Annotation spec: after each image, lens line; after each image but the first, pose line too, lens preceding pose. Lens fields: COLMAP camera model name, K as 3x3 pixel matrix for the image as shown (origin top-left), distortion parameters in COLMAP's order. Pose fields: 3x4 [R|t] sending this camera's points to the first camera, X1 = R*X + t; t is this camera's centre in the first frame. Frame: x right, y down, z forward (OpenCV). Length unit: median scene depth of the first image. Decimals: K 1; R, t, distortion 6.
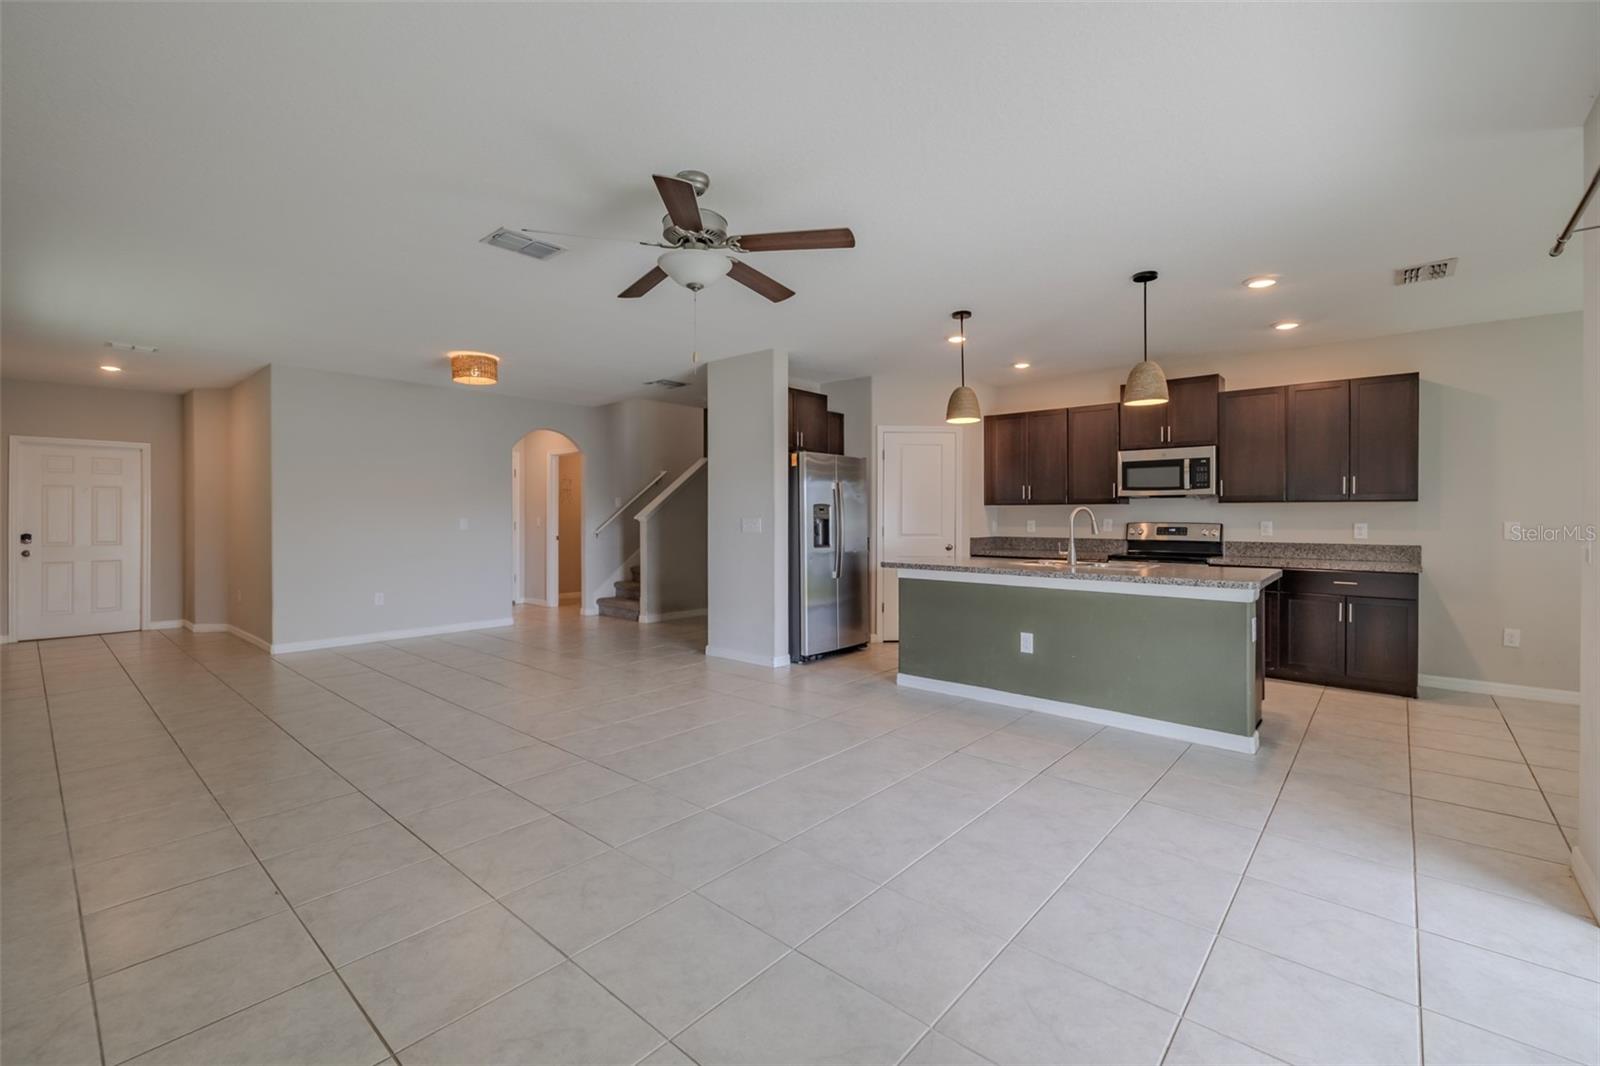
lens RADIAL K [[681.3, 0, 802.1], [0, 681.3, 516.7], [0, 0, 1]] dist [-0.004837, 0.000615]
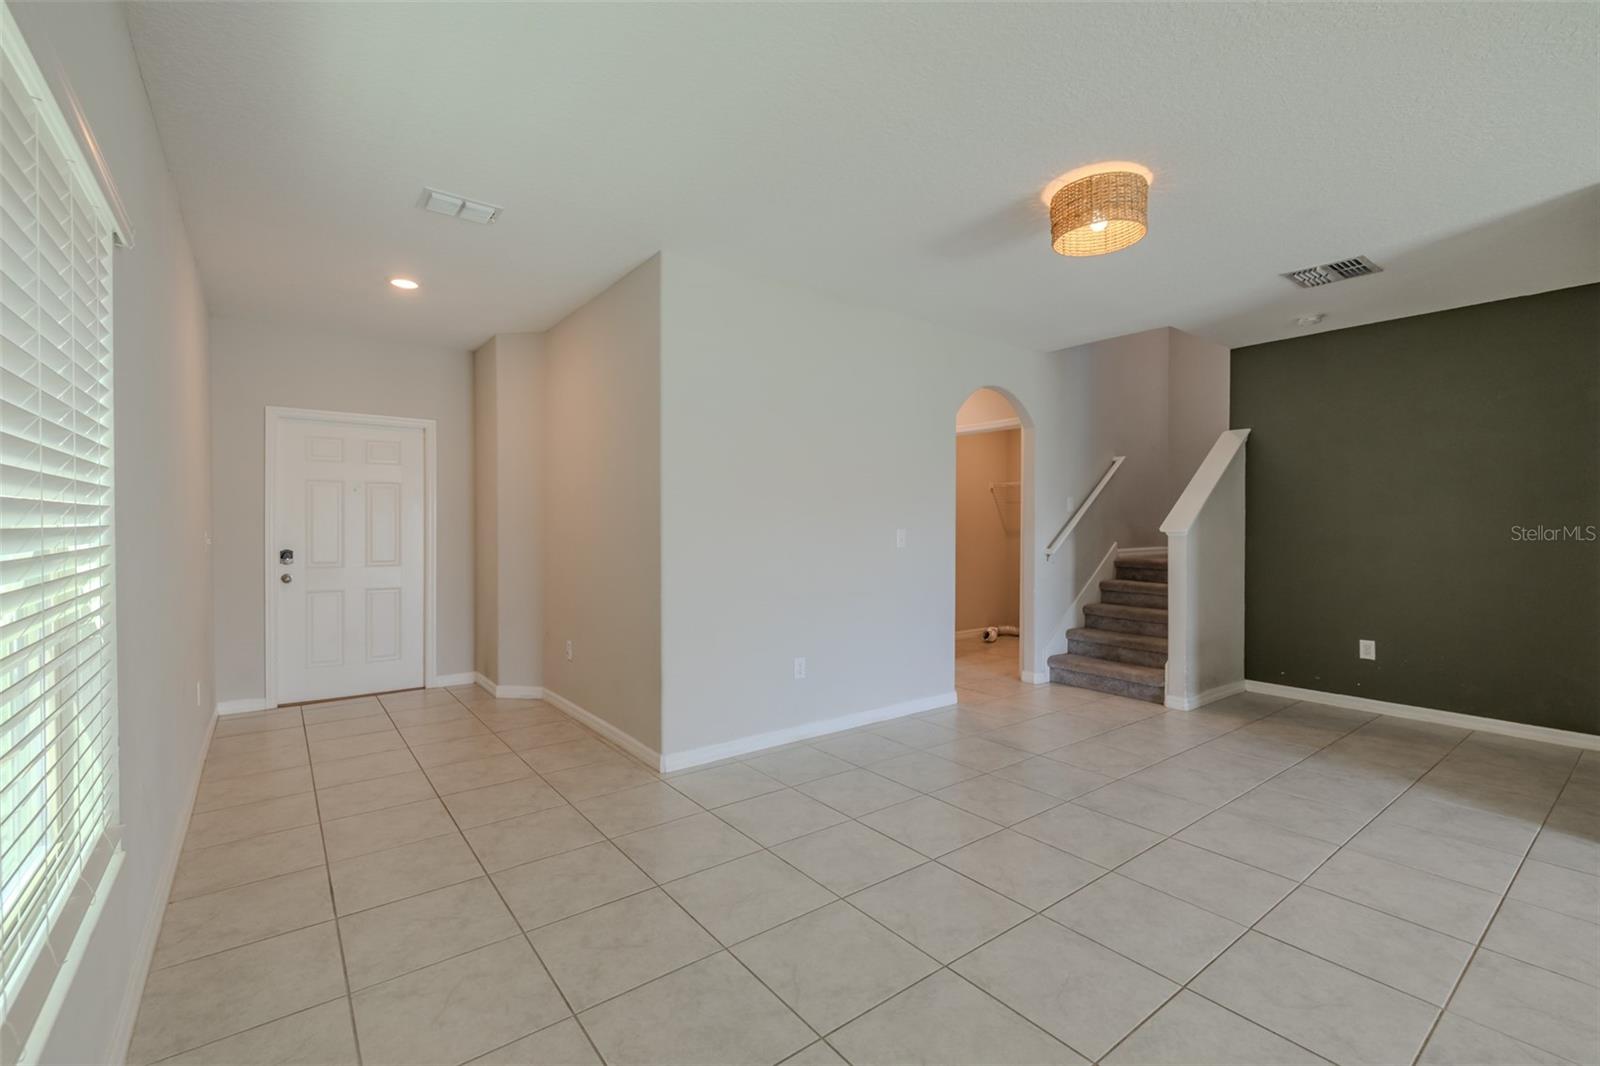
lens RADIAL K [[681.3, 0, 822.8], [0, 681.3, 535.0], [0, 0, 1]] dist [-0.004837, 0.000615]
pose [[0.983868, 0.004724, -0.178834, -0.562828], [-0.002347, 0.999906, 0.013504, -0.001474], [0.178881, -0.012866, 0.983787, 0.484920]]
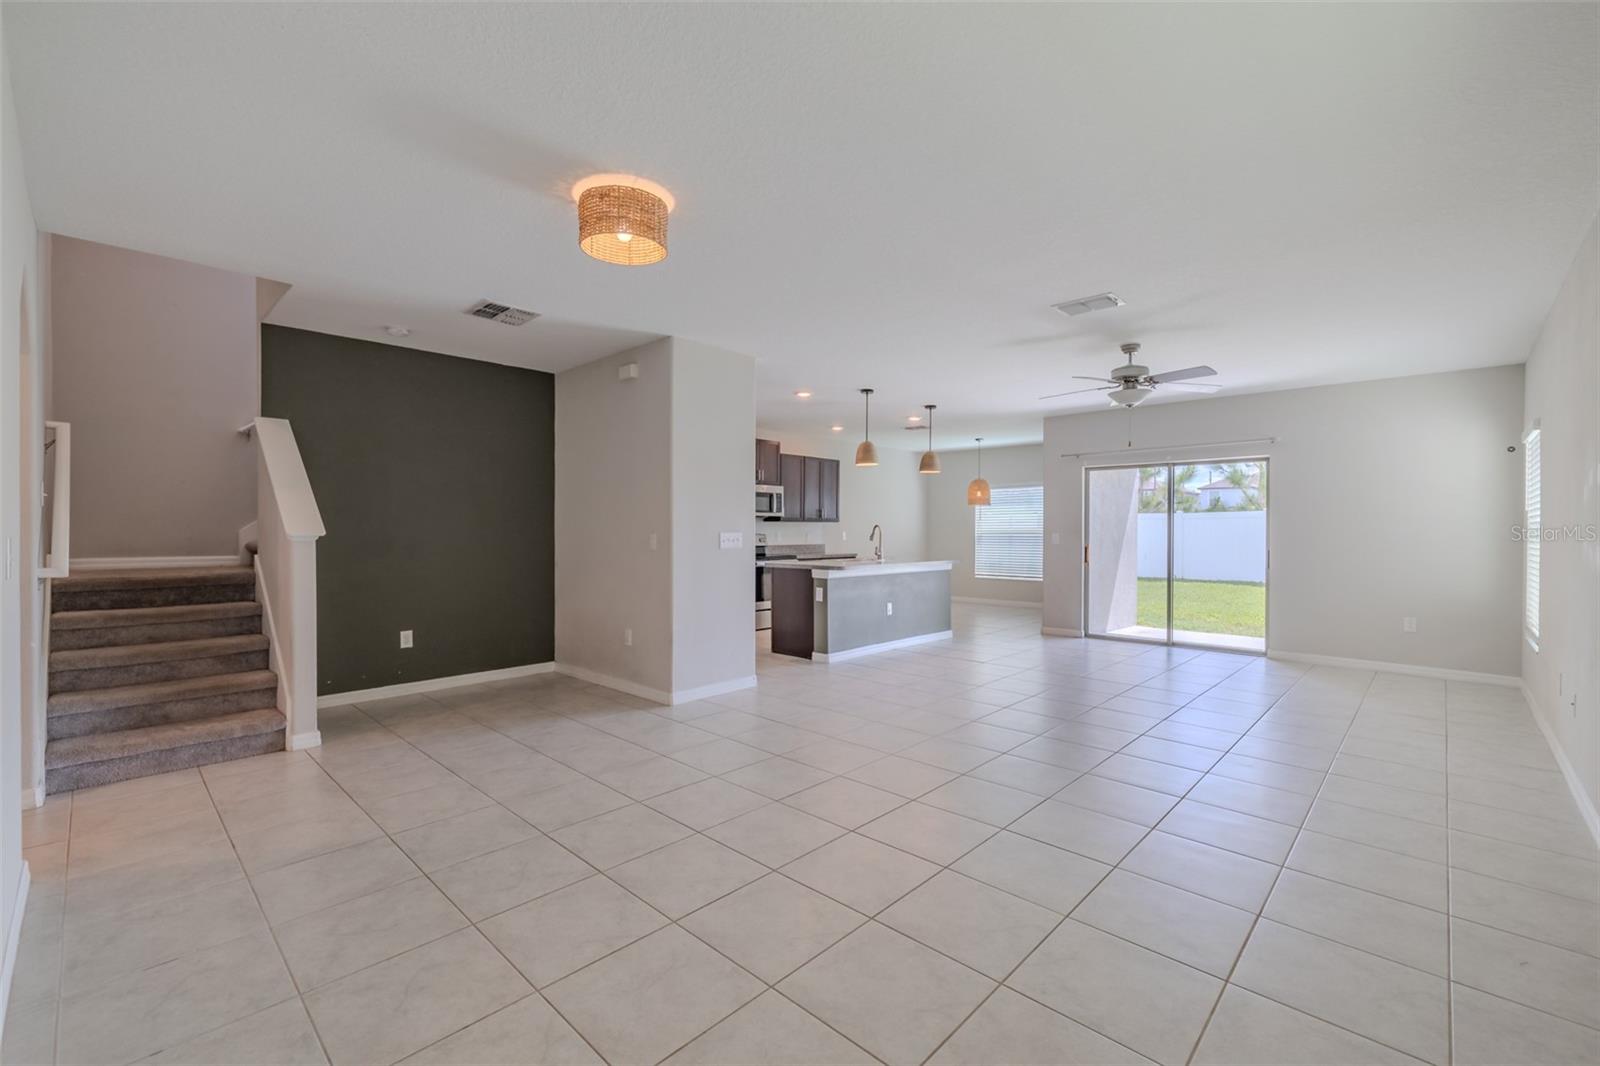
lens RADIAL K [[681.3, 0, 793.9], [0, 681.3, 531.2], [0, 0, 1]] dist [-0.004837, 0.000615]
pose [[0.042151, -0.004159, 0.999103, -0.923383], [-0.002608, 0.999987, 0.004273, -0.003679], [-0.999108, -0.002786, 0.042139, 0.824961]]
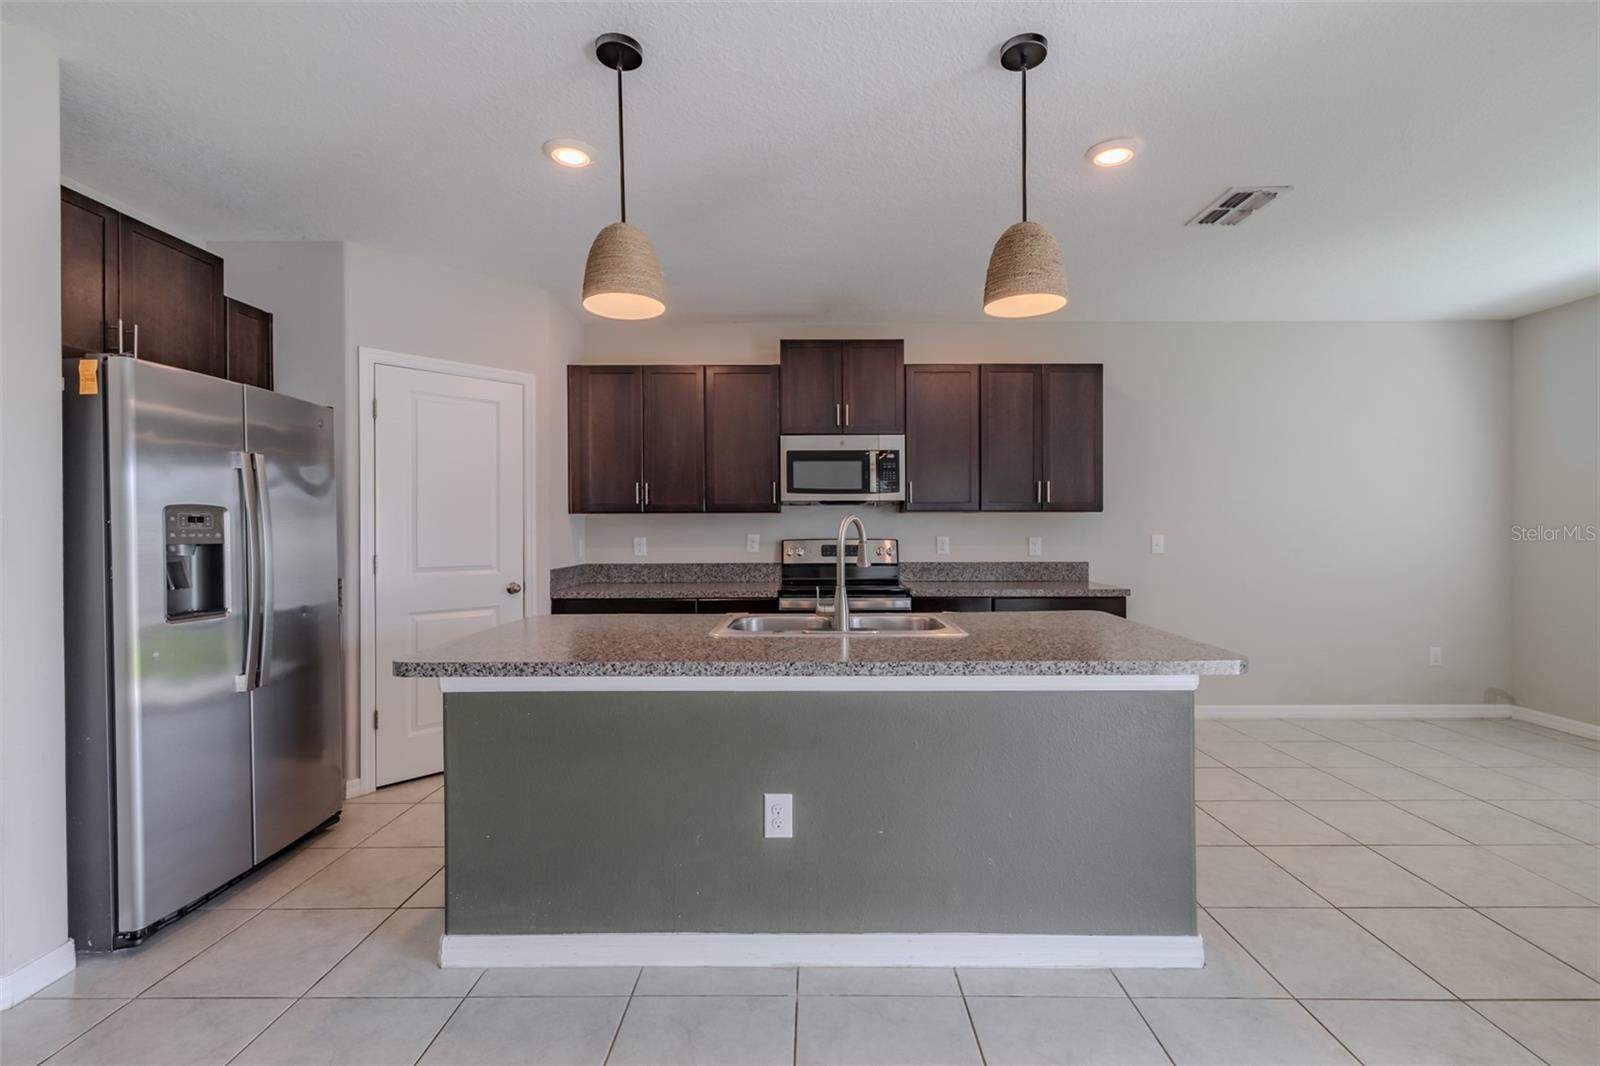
lens RADIAL K [[681.3, 0, 810.3], [0, 681.3, 530.0], [0, 0, 1]] dist [-0.004837, 0.000615]
pose [[0.753087, -0.006884, 0.657885, 0.036041], [0.005601, 0.999976, 0.004053, -0.004012], [-0.657897, 0.000633, 0.753107, 0.462545]]
